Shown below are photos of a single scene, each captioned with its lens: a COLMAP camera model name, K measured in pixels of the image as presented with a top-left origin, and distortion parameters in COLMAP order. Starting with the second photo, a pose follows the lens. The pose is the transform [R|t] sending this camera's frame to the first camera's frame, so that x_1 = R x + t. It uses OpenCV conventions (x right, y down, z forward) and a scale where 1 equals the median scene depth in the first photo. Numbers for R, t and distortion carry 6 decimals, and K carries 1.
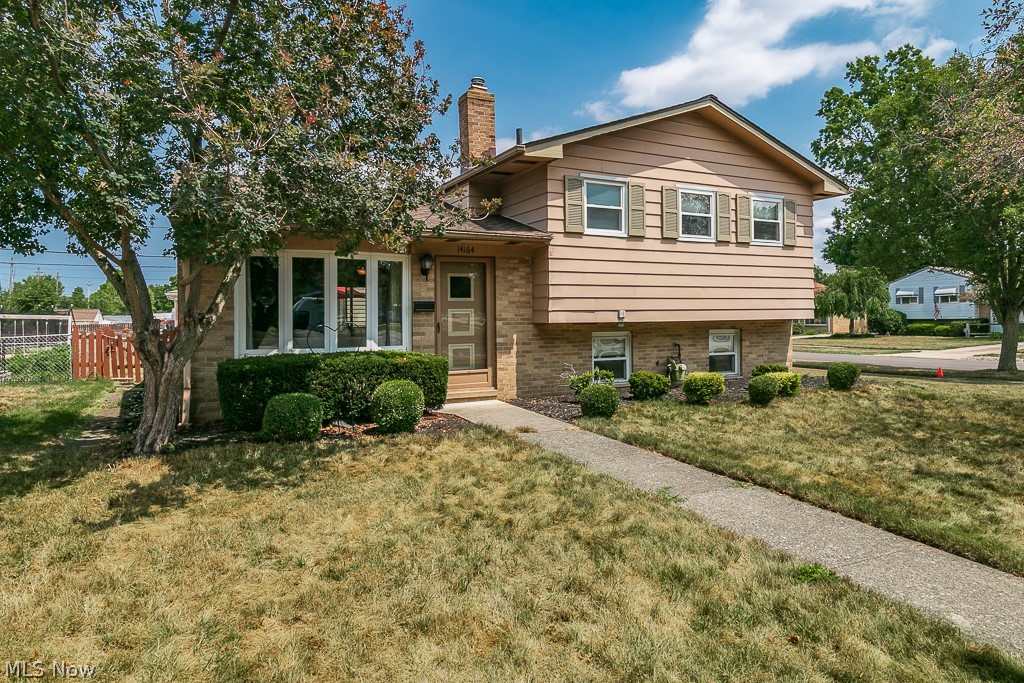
lens RADIAL K [[625.8, 0, 509.8], [0, 625.8, 317.6], [0, 0, 1]] dist [0.000554, 0.000100]
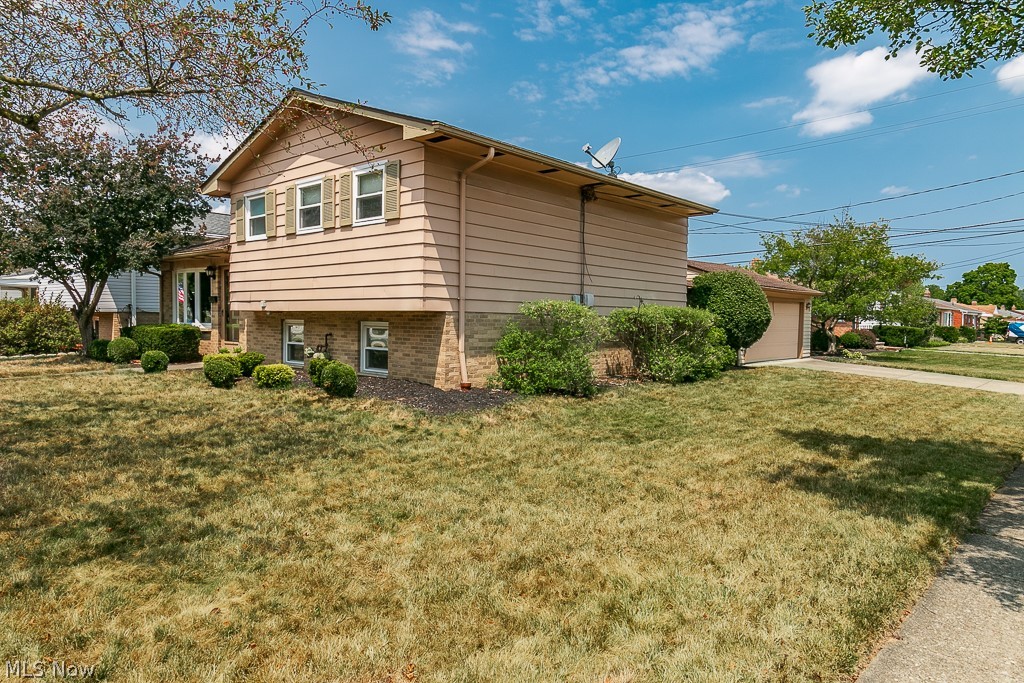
lens RADIAL K [[657.3, 0, 512.0], [0, 657.3, 341.5], [0, 0, 1]] dist [0.000757, 0.000206]
pose [[0.364952, 0.046172, -0.929881, 1.412385], [-0.019361, 0.998930, 0.042001, 0.004031], [0.930825, 0.002675, 0.365455, 0.908108]]
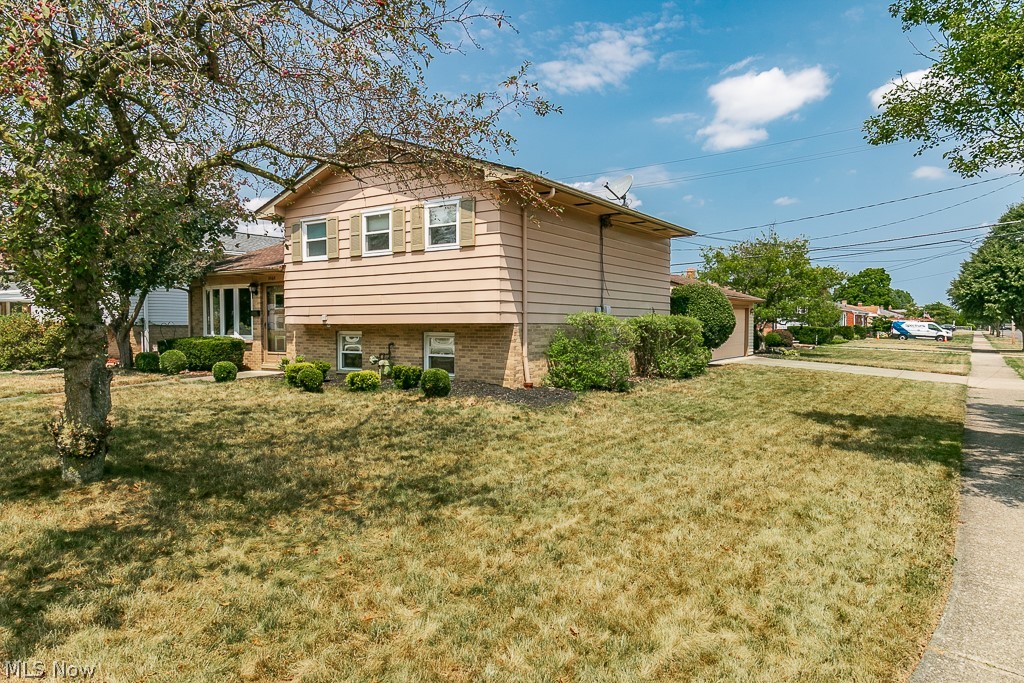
lens RADIAL K [[637.7, 0, 512.8], [0, 637.7, 355.2], [0, 0, 1]] dist [0.003142, 0.001369]
pose [[0.477379, 0.052671, -0.877117, 1.462495], [-0.005920, 0.998372, 0.056730, -0.004912], [0.878677, -0.021889, 0.476914, 0.644743]]
